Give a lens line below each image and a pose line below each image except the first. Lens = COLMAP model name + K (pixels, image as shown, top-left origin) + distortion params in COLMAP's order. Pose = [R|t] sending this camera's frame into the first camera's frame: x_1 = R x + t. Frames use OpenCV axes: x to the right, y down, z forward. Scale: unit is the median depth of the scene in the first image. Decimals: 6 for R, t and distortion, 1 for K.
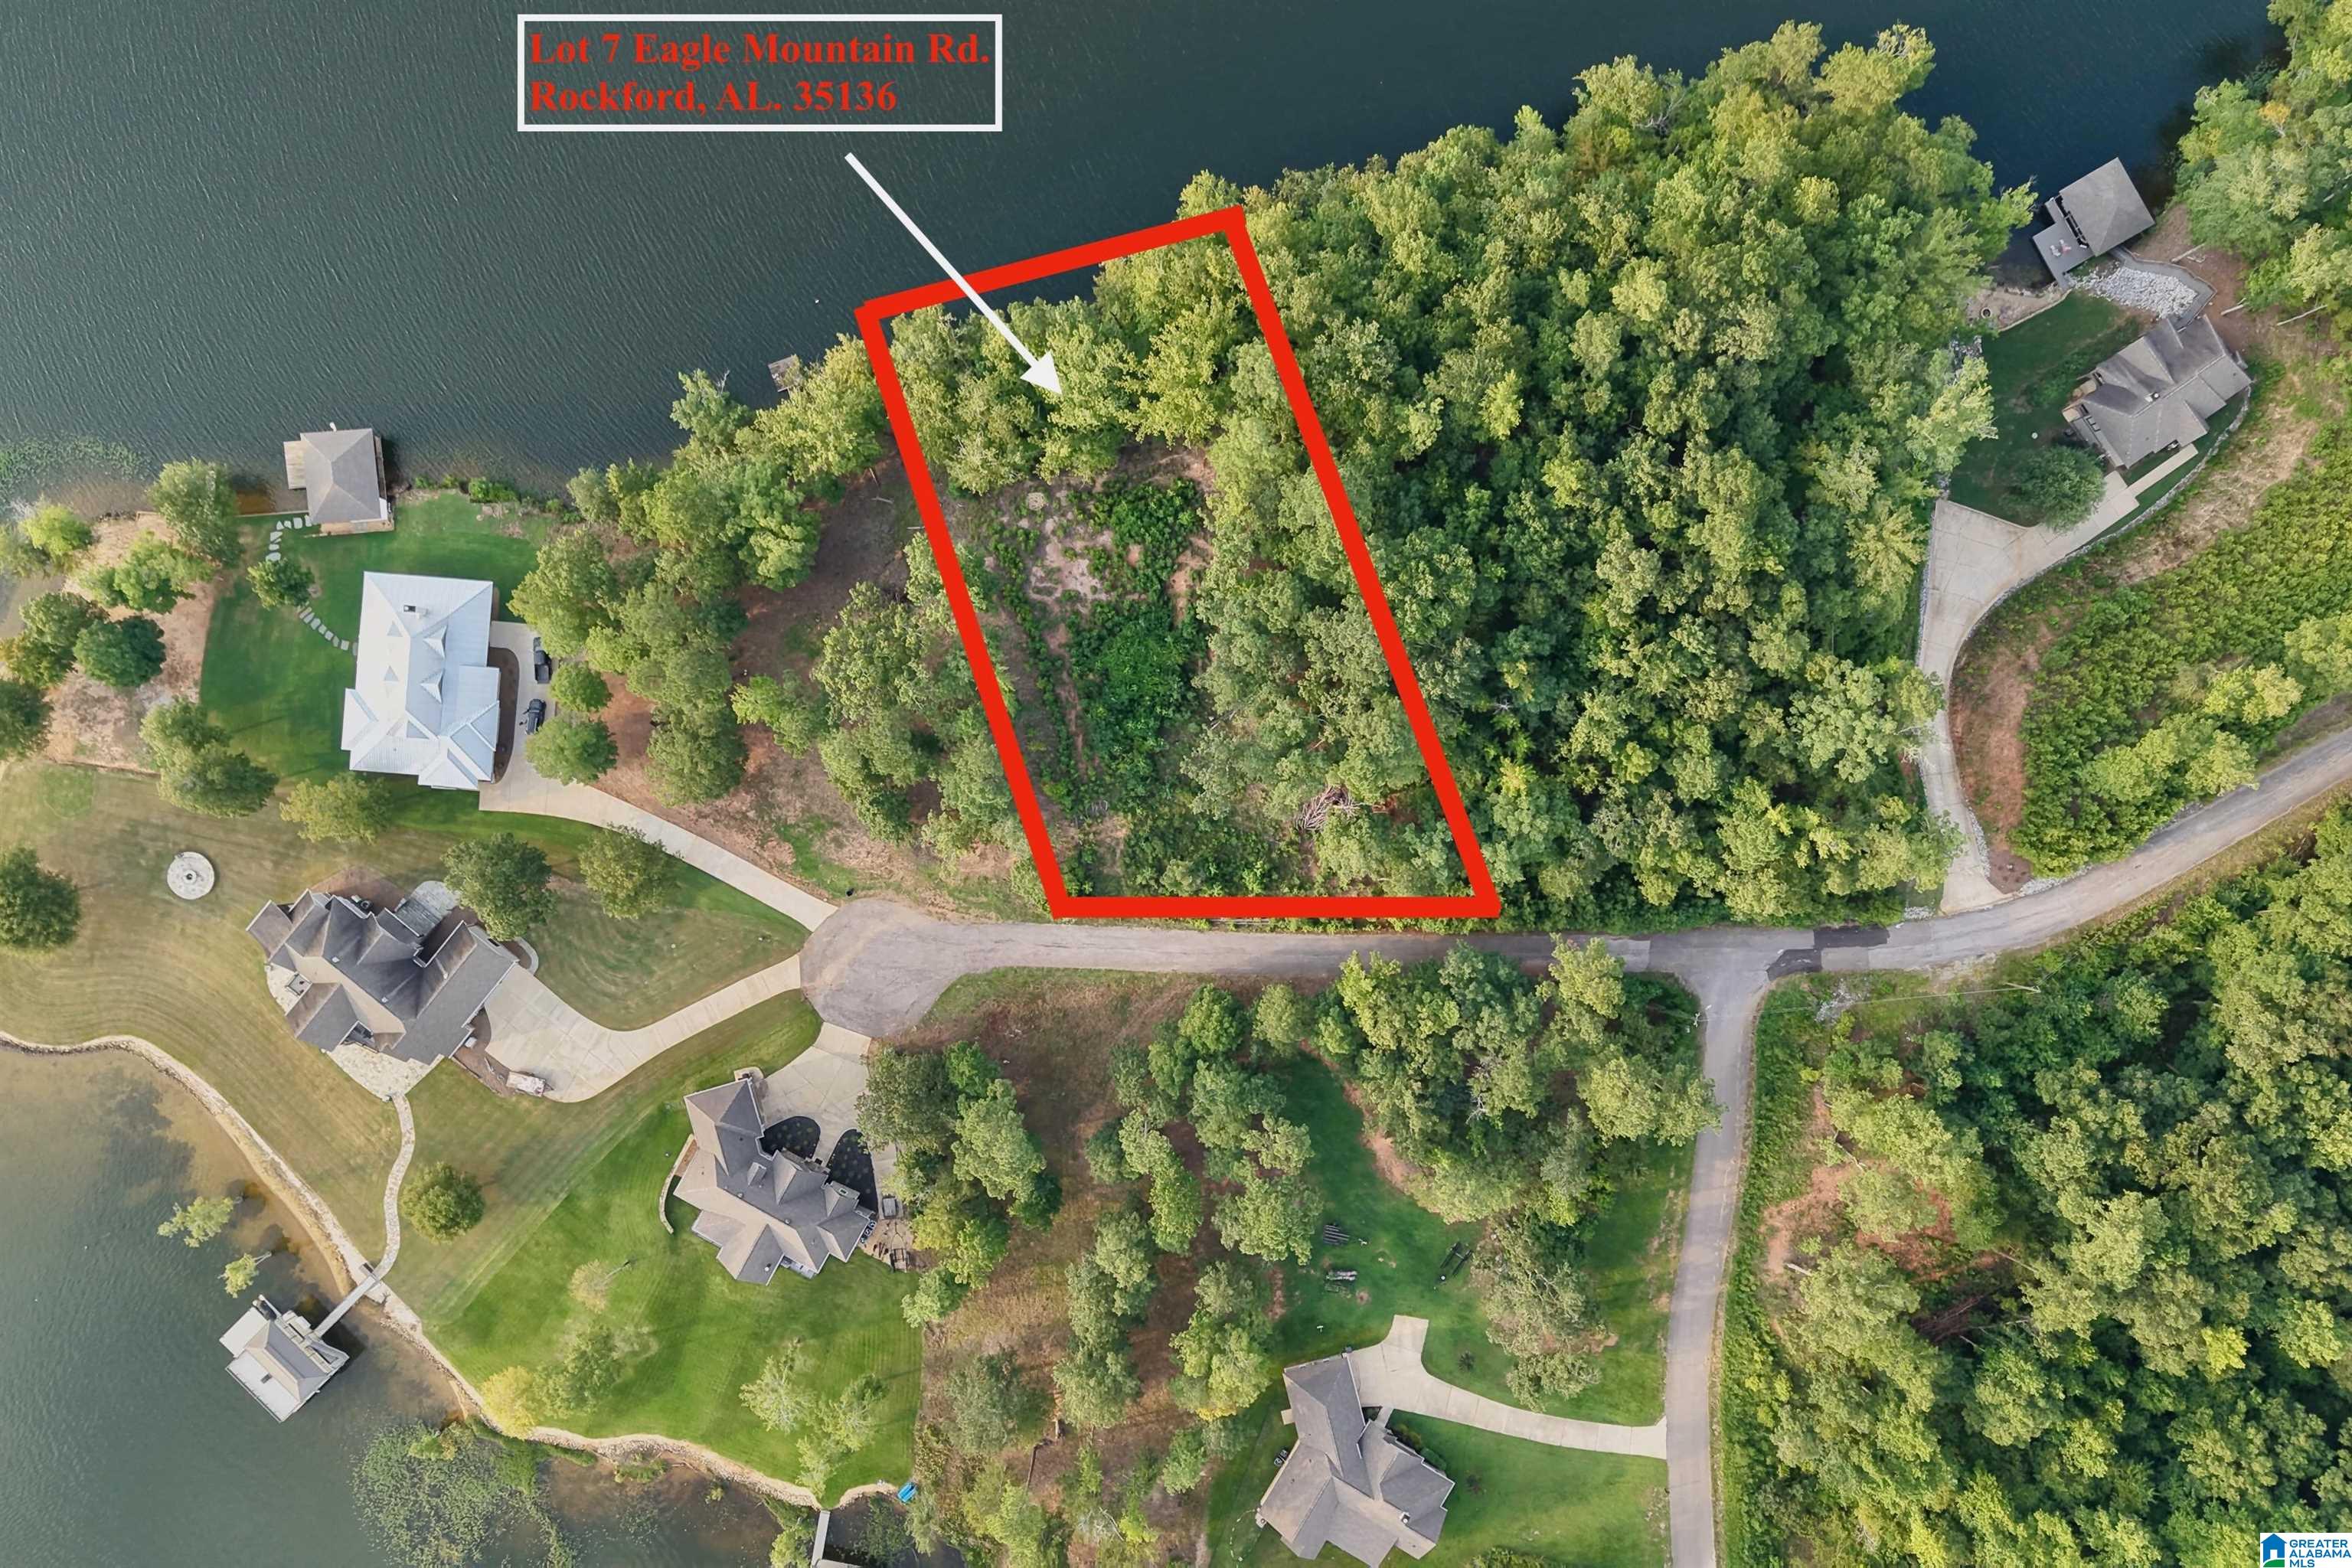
lens RADIAL K [[1615.5, 0, 1176.0], [0, 1615.5, 784.0], [0, 0, 1]] dist [0.045527, -0.055763]
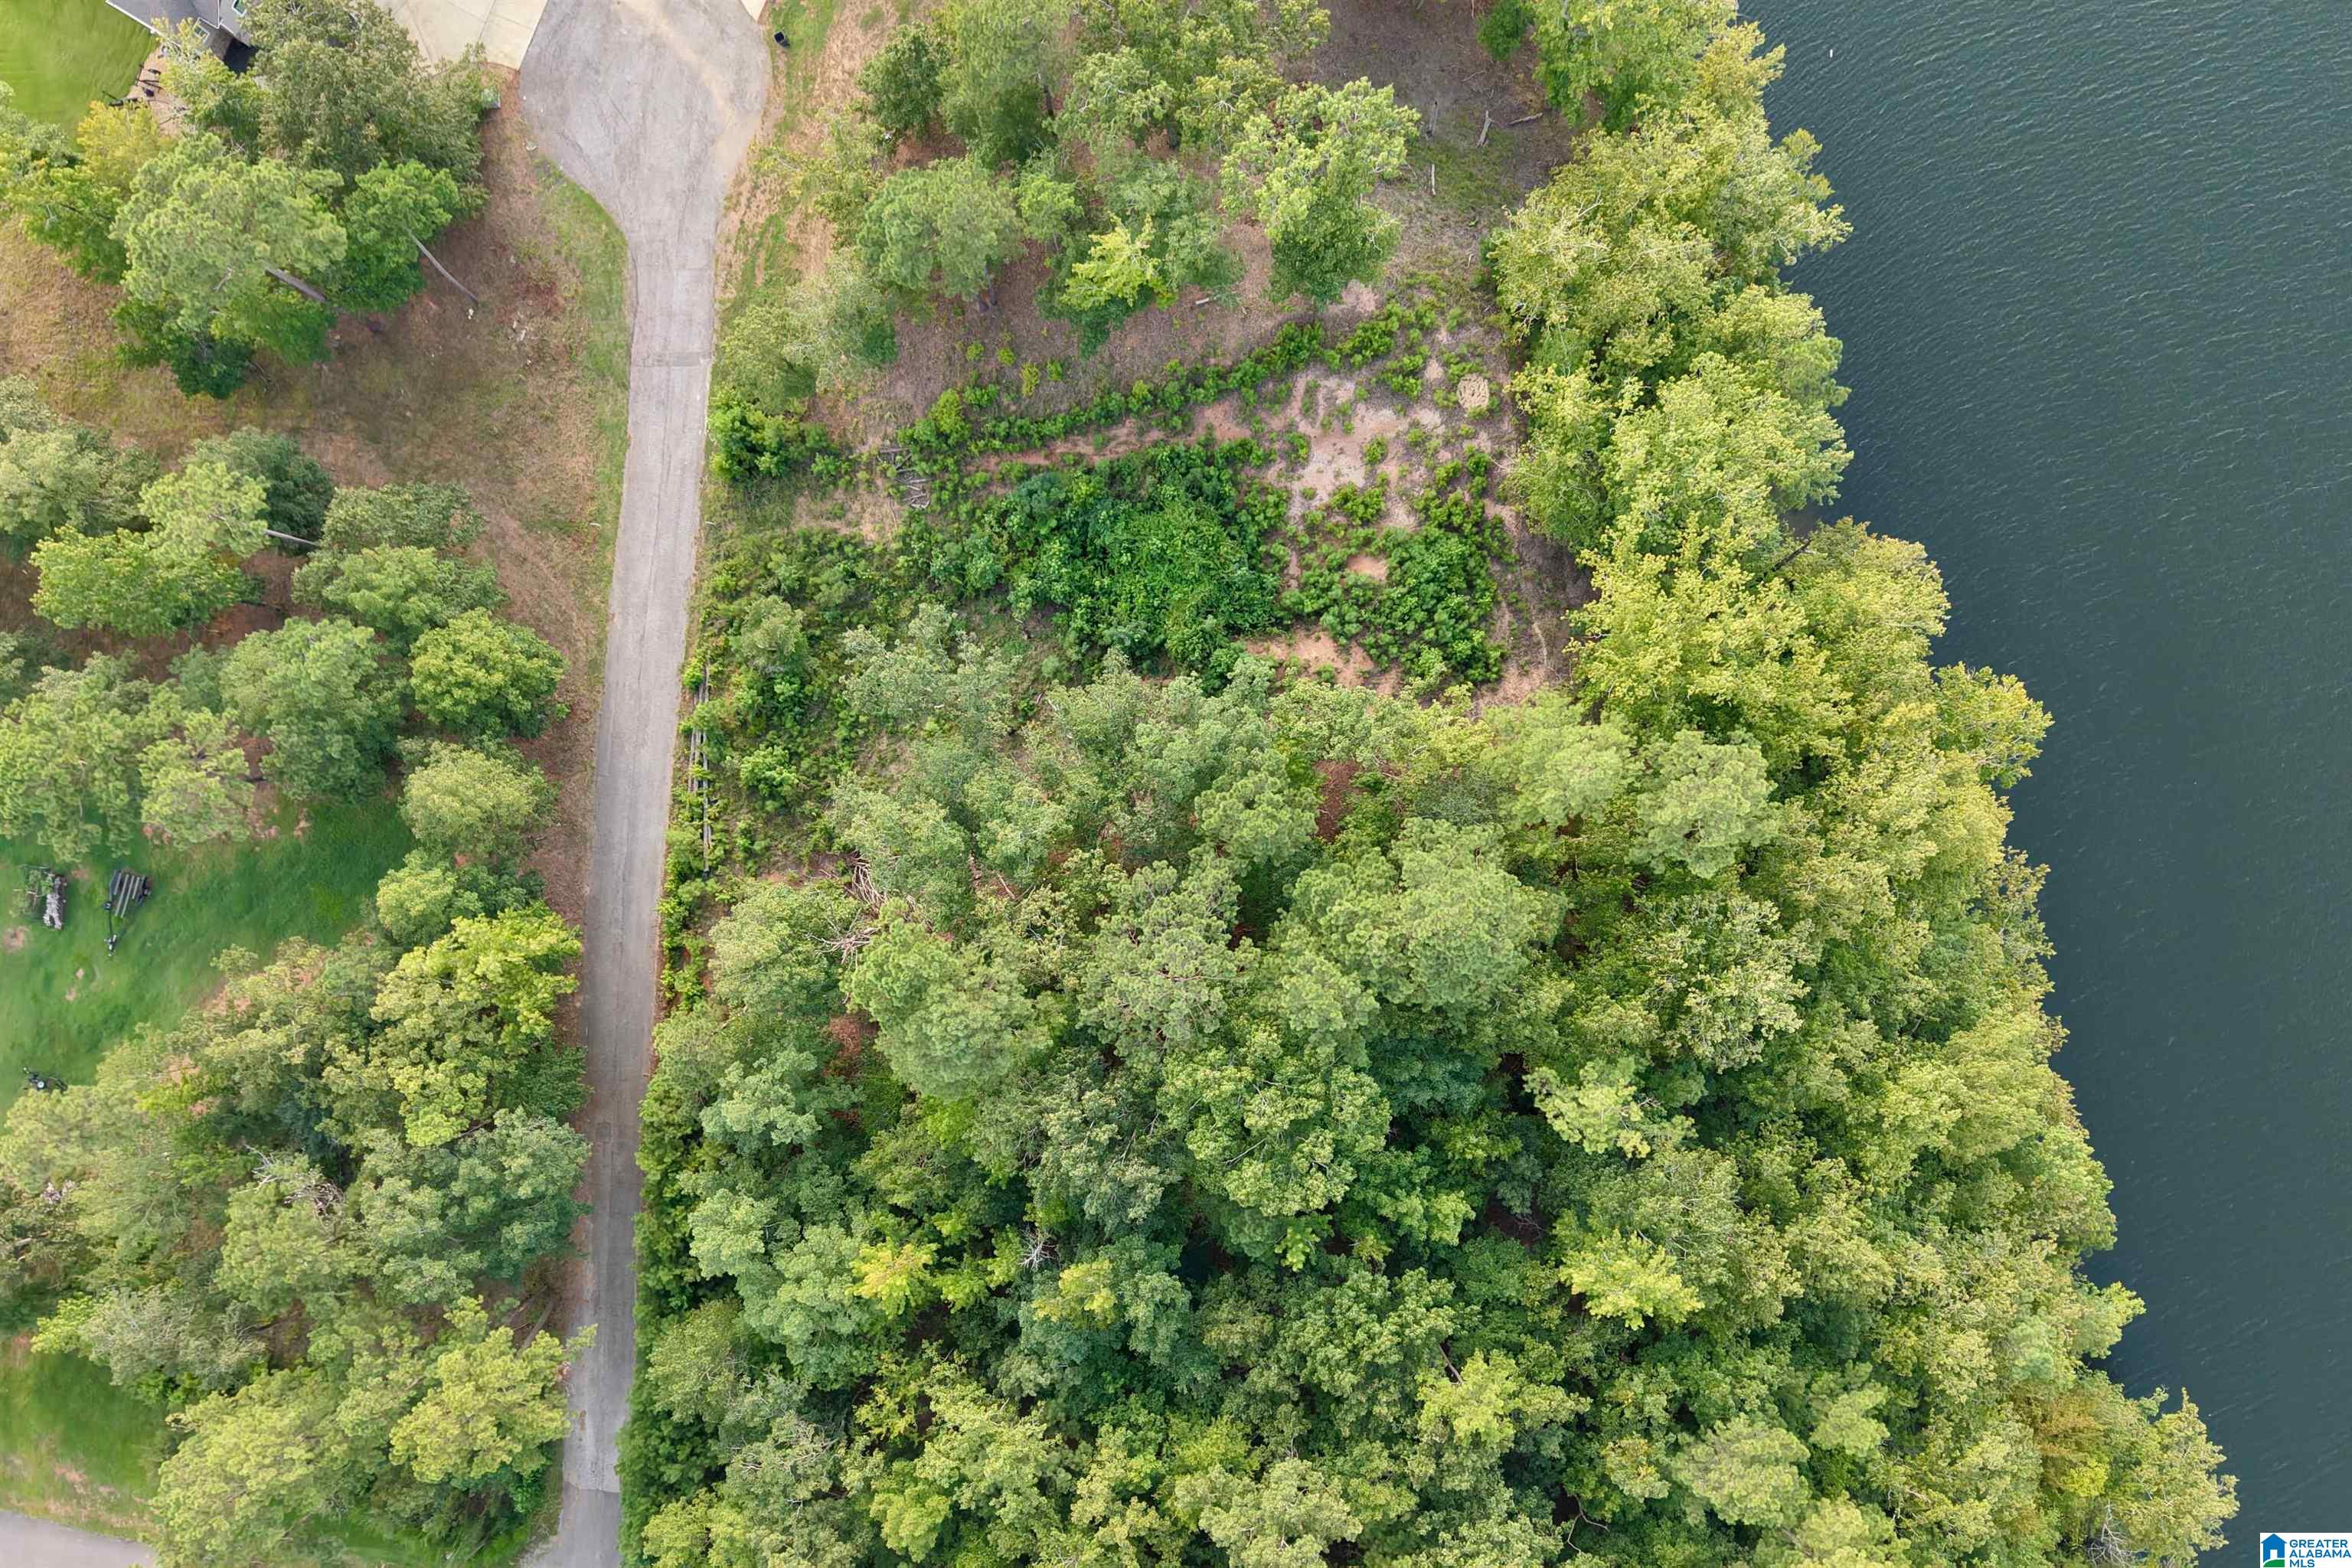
lens RADIAL K [[1600.2, 0, 1243.8], [0, 1600.2, 802.1], [0, 0, 1]] dist [0.069170, -0.145228]
pose [[-0.038146, 0.999270, -0.002011, 0.058682], [-0.998773, -0.038190, -0.031533, -0.090027], [-0.031587, 0.000806, 0.999501, 0.484013]]
